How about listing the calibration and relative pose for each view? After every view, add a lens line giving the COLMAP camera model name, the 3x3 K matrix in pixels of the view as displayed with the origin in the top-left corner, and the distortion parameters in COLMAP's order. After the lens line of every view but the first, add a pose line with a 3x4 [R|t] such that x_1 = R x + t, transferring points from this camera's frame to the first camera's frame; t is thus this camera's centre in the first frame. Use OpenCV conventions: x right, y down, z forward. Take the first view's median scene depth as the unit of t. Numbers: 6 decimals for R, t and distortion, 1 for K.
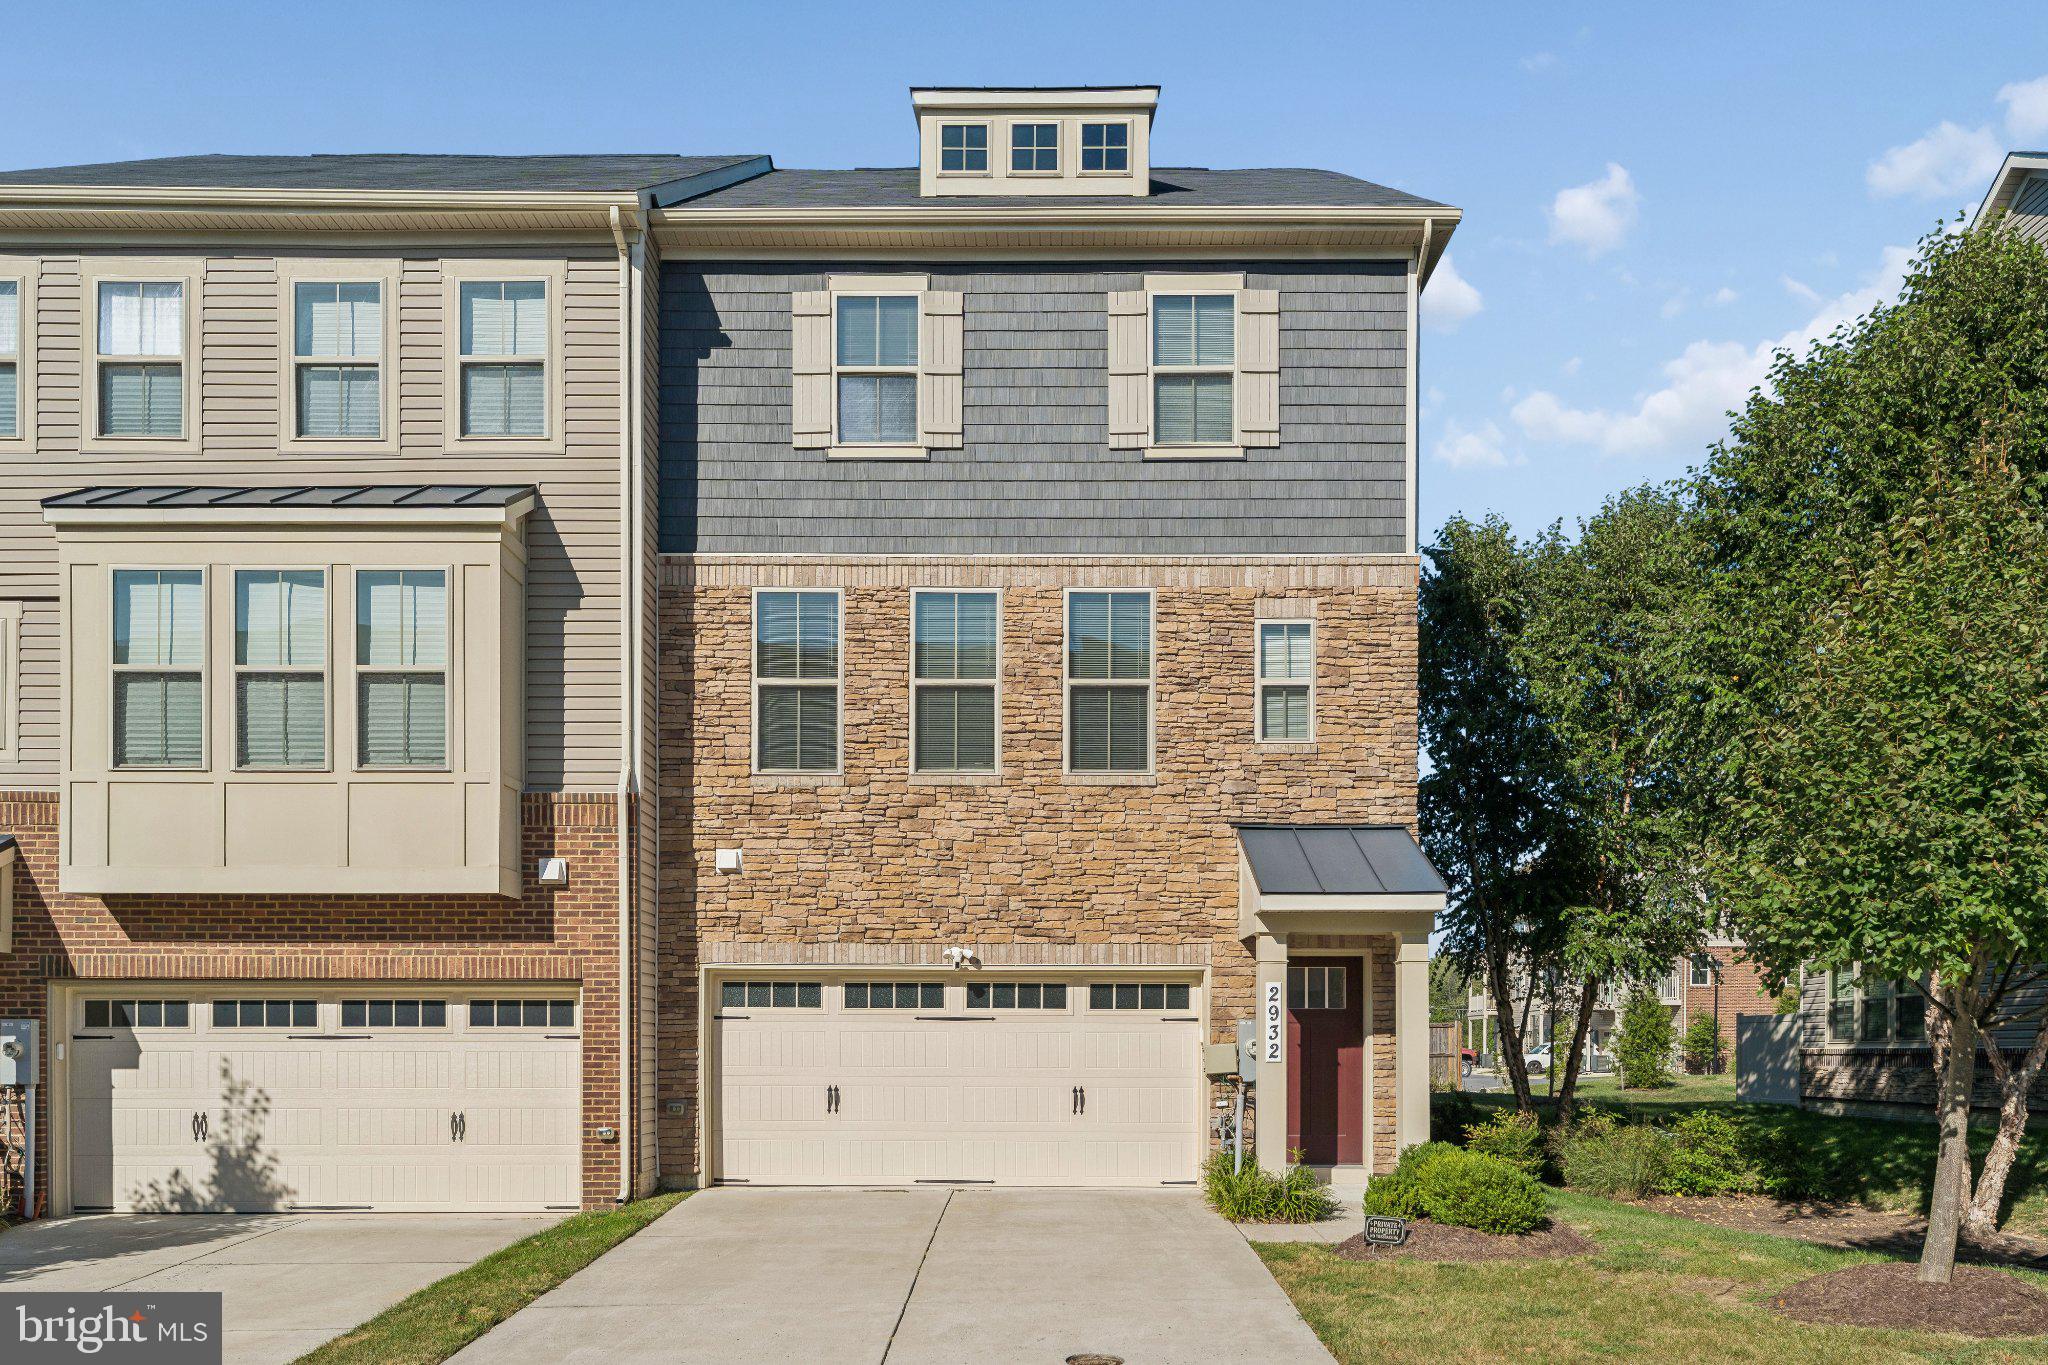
lens RADIAL K [[1295.2, 0, 1023.4], [0, 1295.2, 684.0], [0, 0, 1]] dist [0.000877, 0.002122]
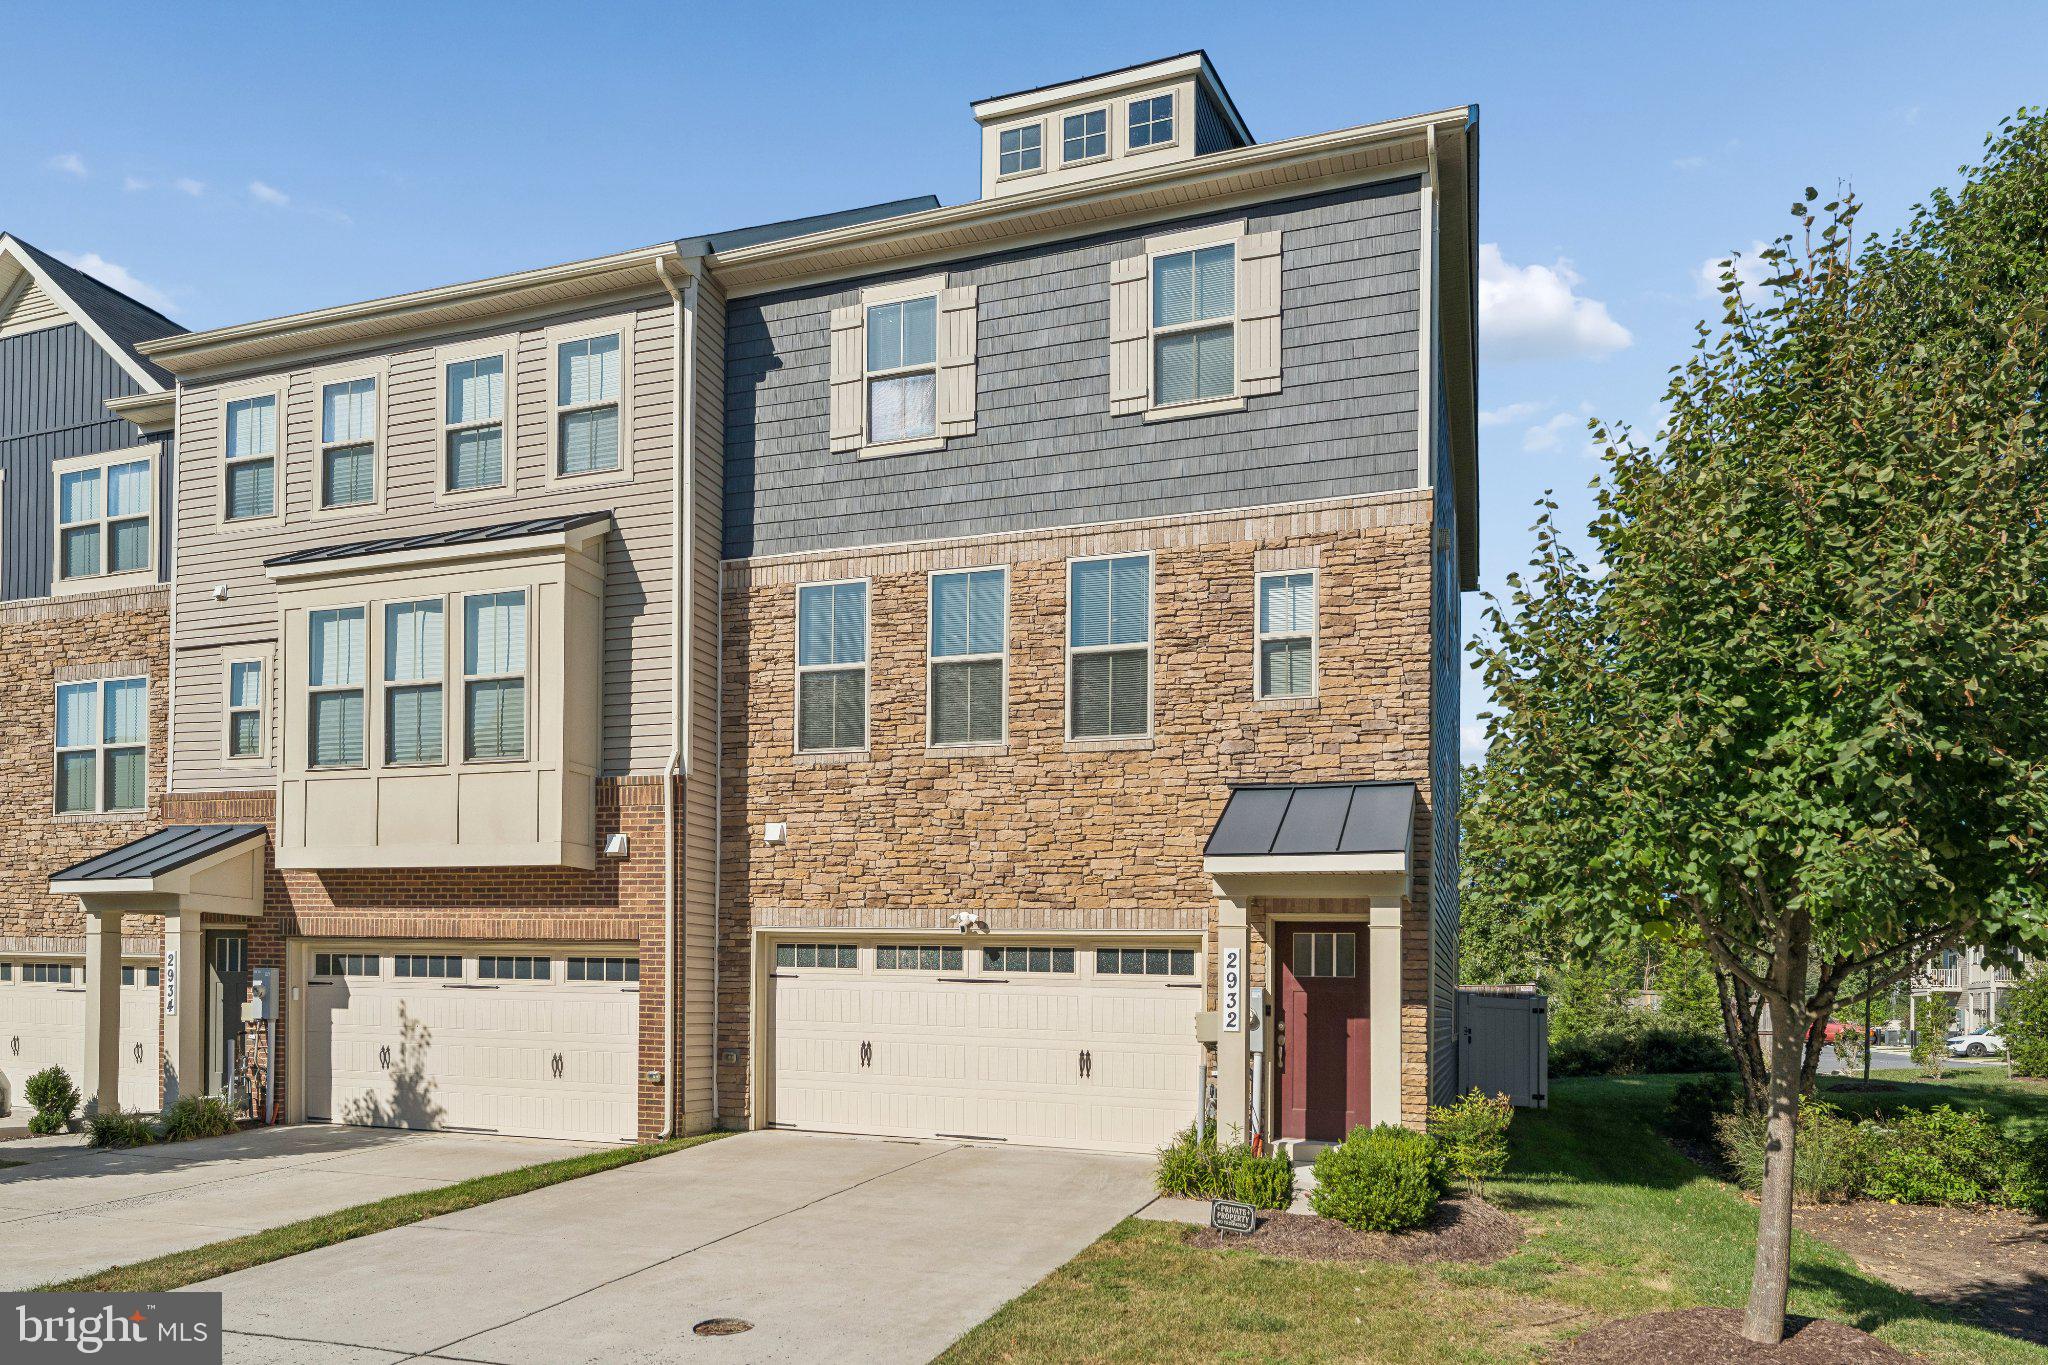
lens RADIAL K [[1185.9, 0, 1024.1], [0, 1185.9, 681.0], [0, 0, 1]] dist [-0.000380, 0.000231]
pose [[0.951306, -0.058832, -0.302583, 0.284345], [0.059983, 0.998184, -0.005496, 0.025456], [0.302357, -0.012921, 0.953107, 0.106359]]
